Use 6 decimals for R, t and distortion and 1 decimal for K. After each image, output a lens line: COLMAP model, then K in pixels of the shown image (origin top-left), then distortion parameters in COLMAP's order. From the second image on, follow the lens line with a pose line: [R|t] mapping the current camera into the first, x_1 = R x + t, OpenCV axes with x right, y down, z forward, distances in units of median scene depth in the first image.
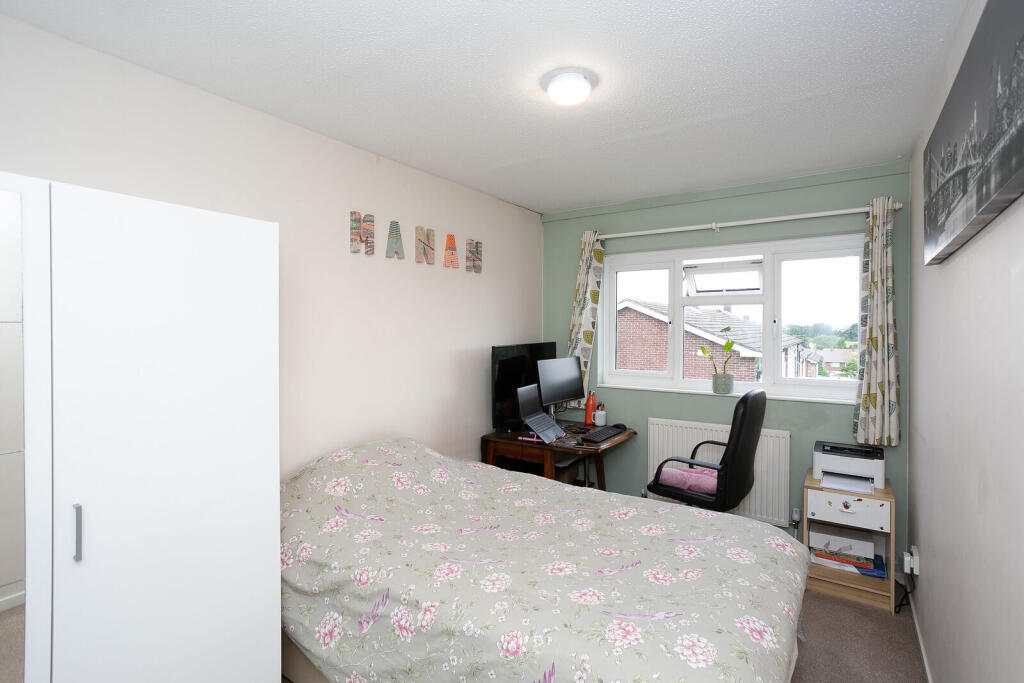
lens RADIAL K [[494.7, 0, 507.5], [0, 494.7, 330.6], [0, 0, 1]] dist [-0.032764, 0.001613]
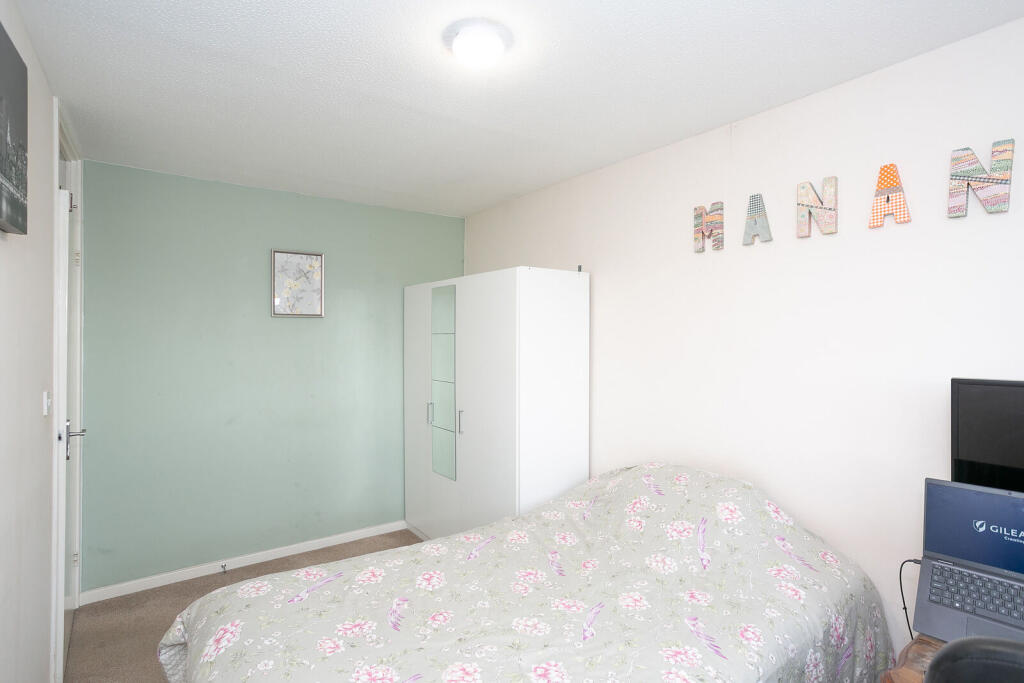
lens RADIAL K [[494.7, 0, 507.5], [0, 494.7, 330.6], [0, 0, 1]] dist [-0.032764, 0.001613]
pose [[-0.325493, -0.010482, -0.945486, 0.573843], [-0.007075, 0.999938, -0.008650, -0.004645], [0.945518, 0.003874, -0.325547, 0.847696]]
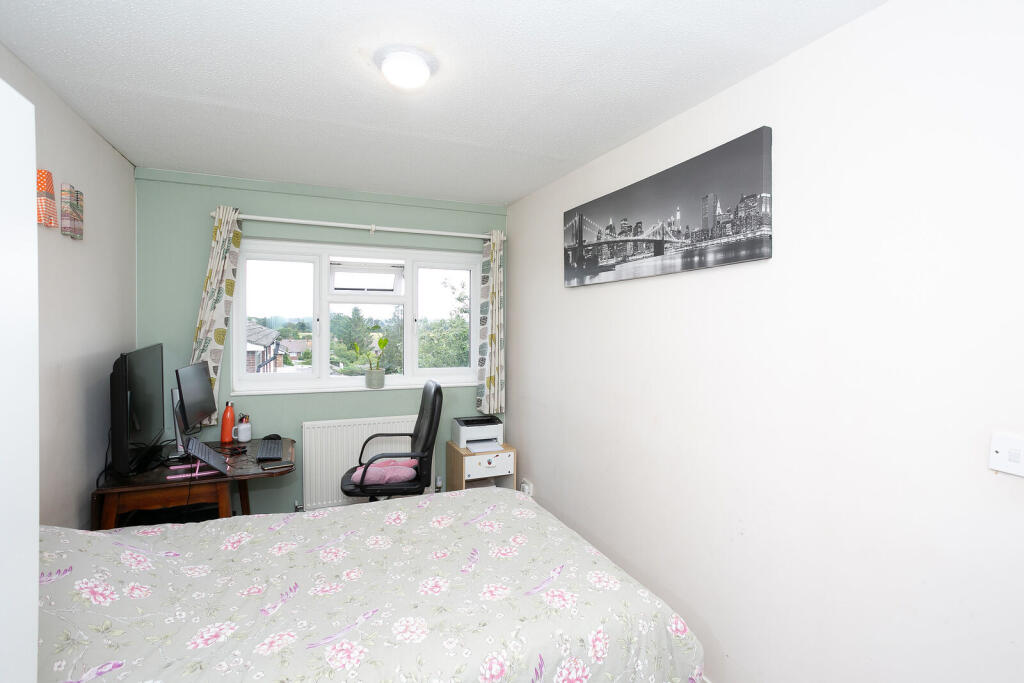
lens RADIAL K [[494.7, 0, 507.5], [0, 494.7, 330.6], [0, 0, 1]] dist [-0.032764, 0.001613]
pose [[0.523707, -0.006369, 0.851875, -0.354446], [-0.002838, 0.999953, 0.009220, -0.006526], [-0.851894, -0.007246, 0.523665, 0.229097]]
